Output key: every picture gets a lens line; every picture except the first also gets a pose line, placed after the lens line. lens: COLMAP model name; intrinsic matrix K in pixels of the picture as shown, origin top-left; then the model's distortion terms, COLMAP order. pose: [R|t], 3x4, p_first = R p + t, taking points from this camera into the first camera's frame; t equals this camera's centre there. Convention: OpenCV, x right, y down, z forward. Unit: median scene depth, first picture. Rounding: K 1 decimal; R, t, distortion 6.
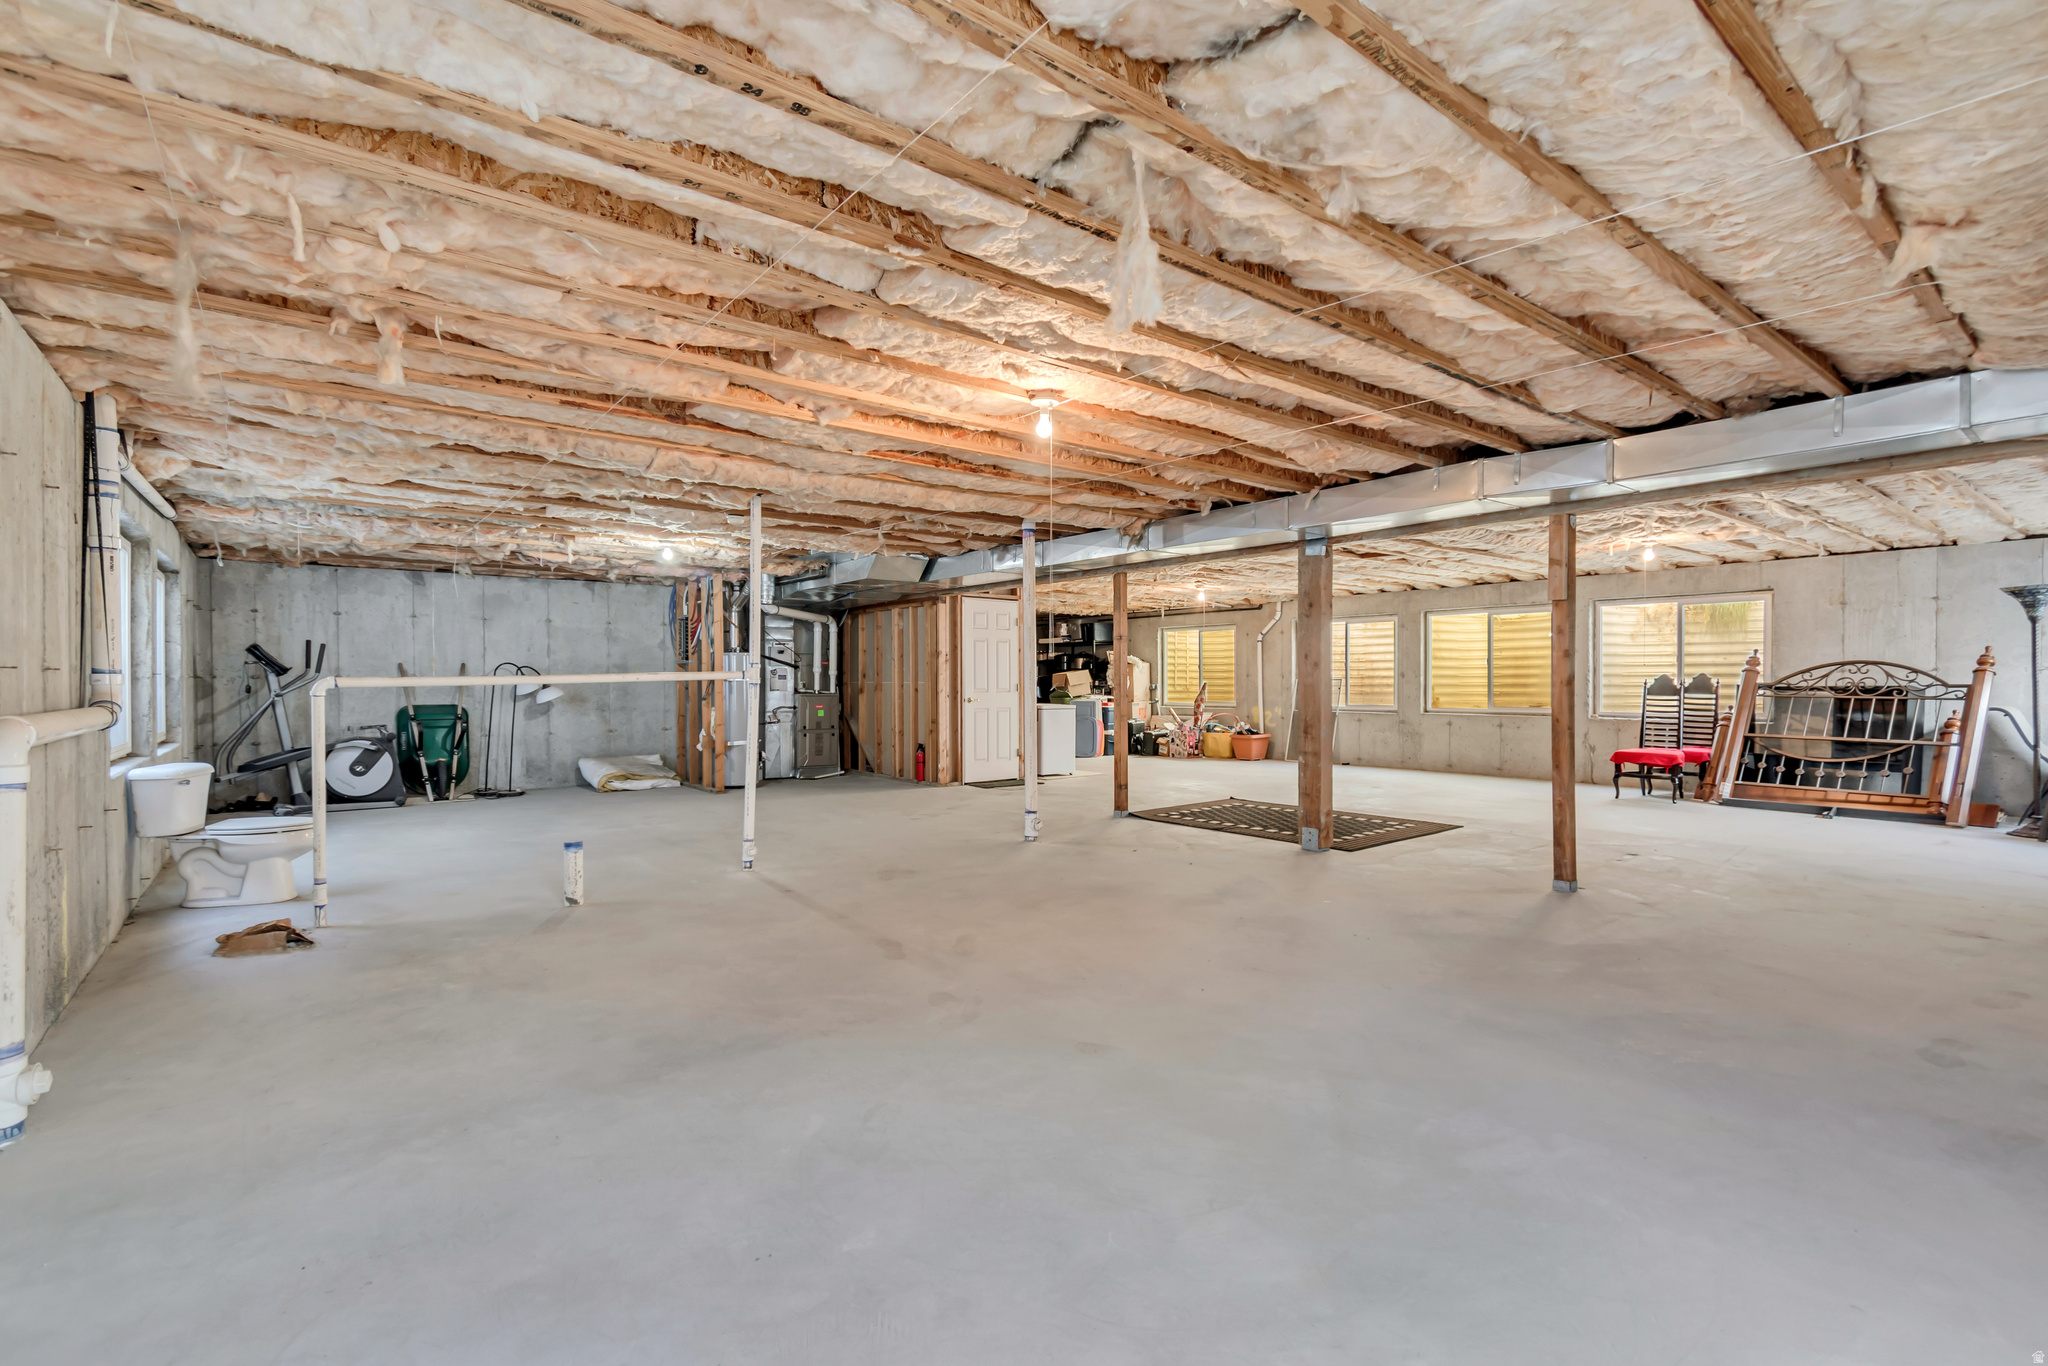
lens RADIAL K [[935.0, 0, 1015.2], [0, 935.0, 682.9], [0, 0, 1]] dist [-0.001216, -0.000599]
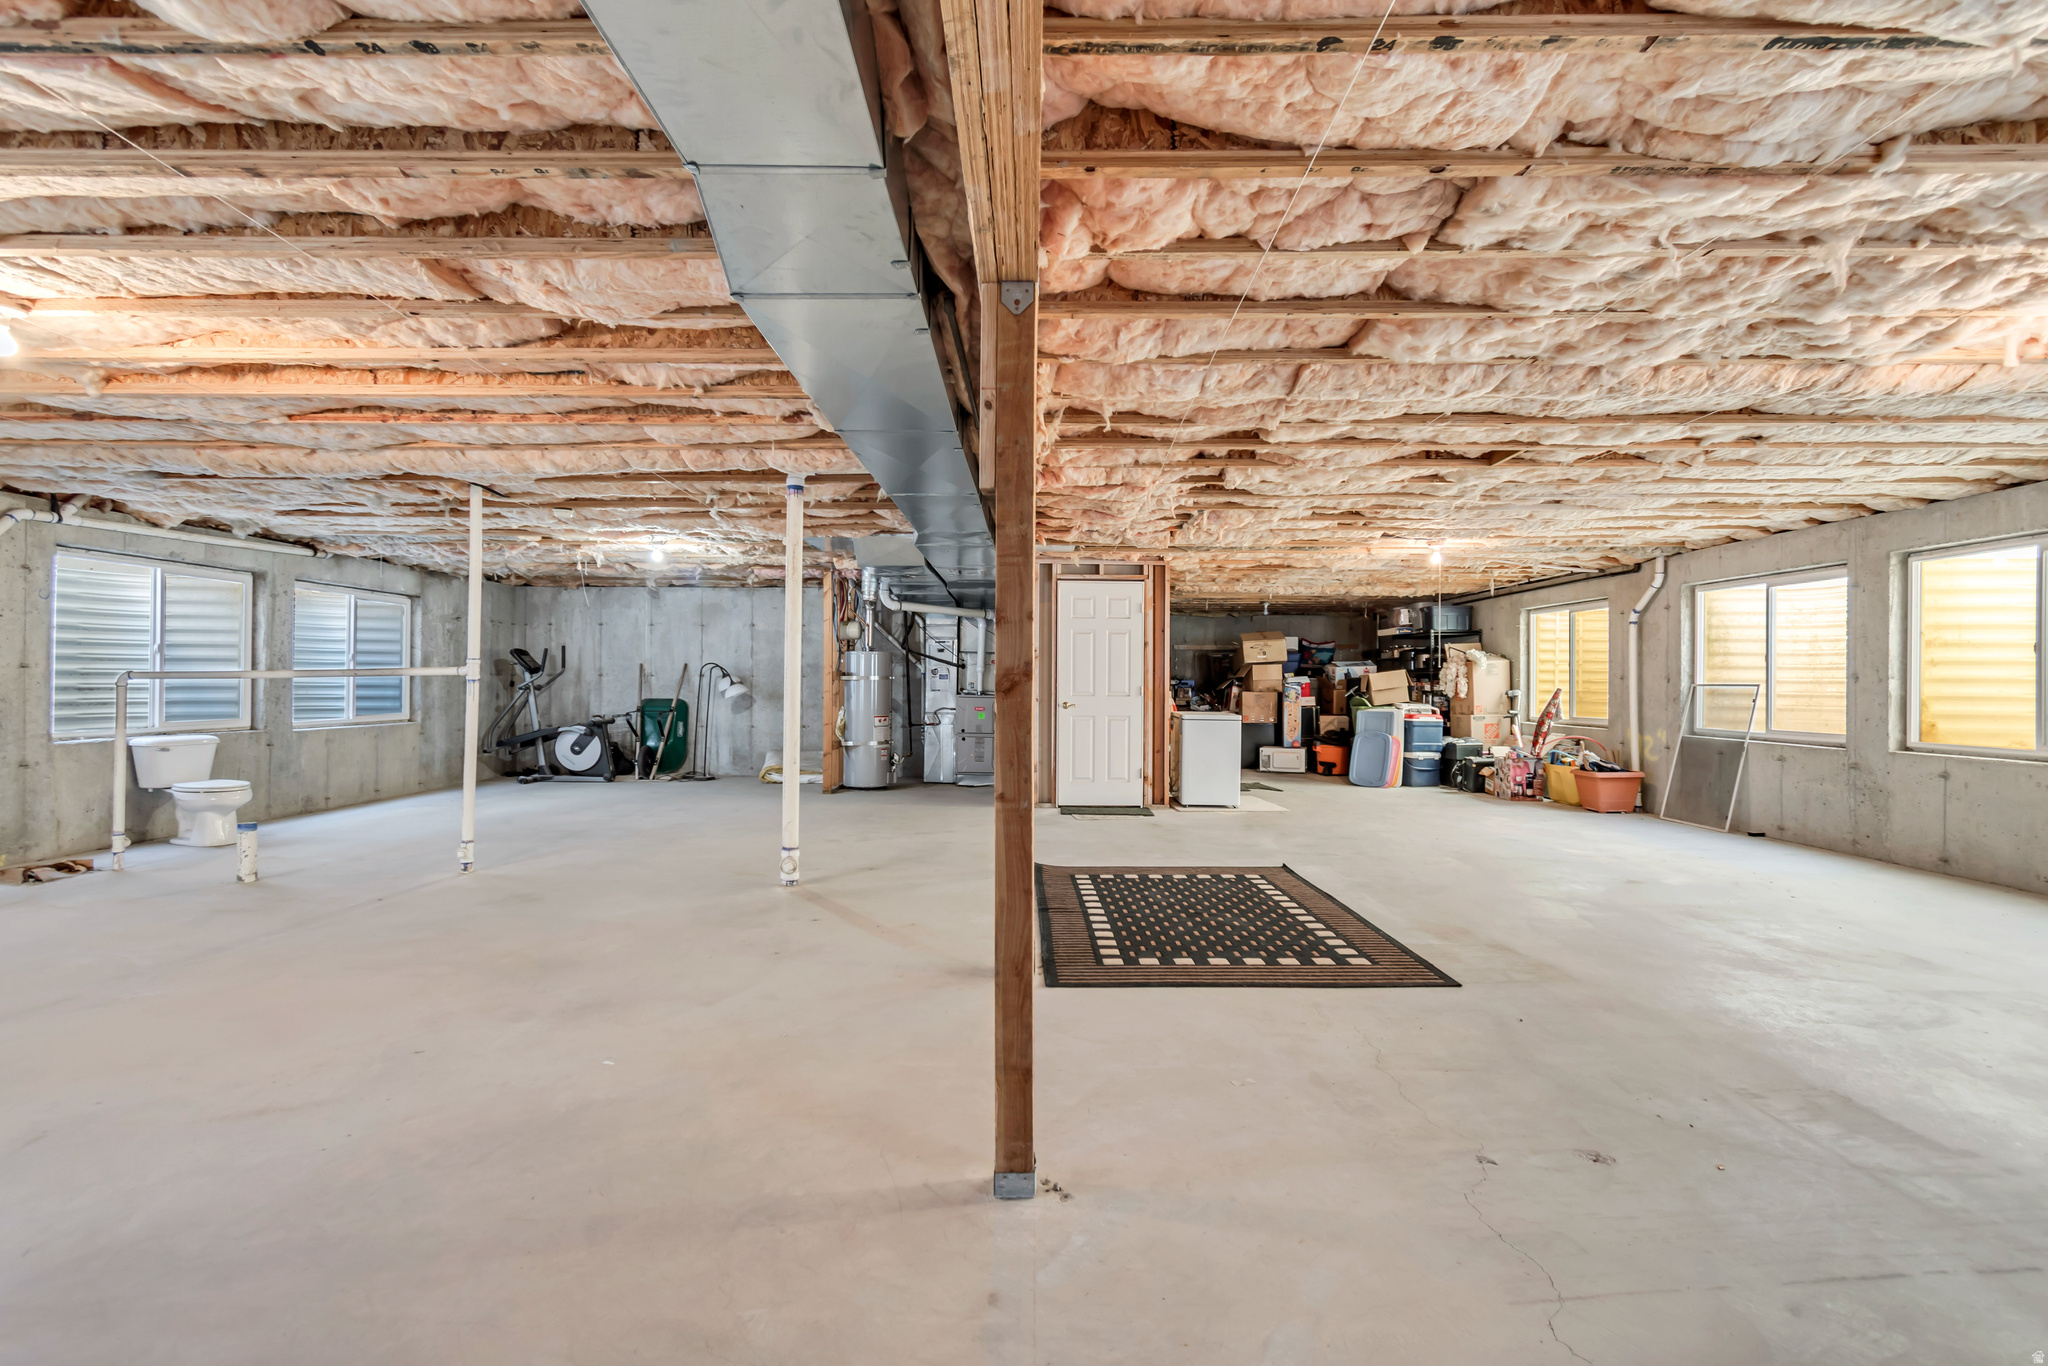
lens RADIAL K [[918.0, 0, 1027.3], [0, 918.0, 674.8], [0, 0, 1]] dist [-0.000627, -0.000757]
pose [[0.779283, 0.001788, -0.626670, 0.380756], [-0.009406, 0.999917, -0.008843, -0.000805], [0.626602, 0.012785, 0.779235, 0.309578]]
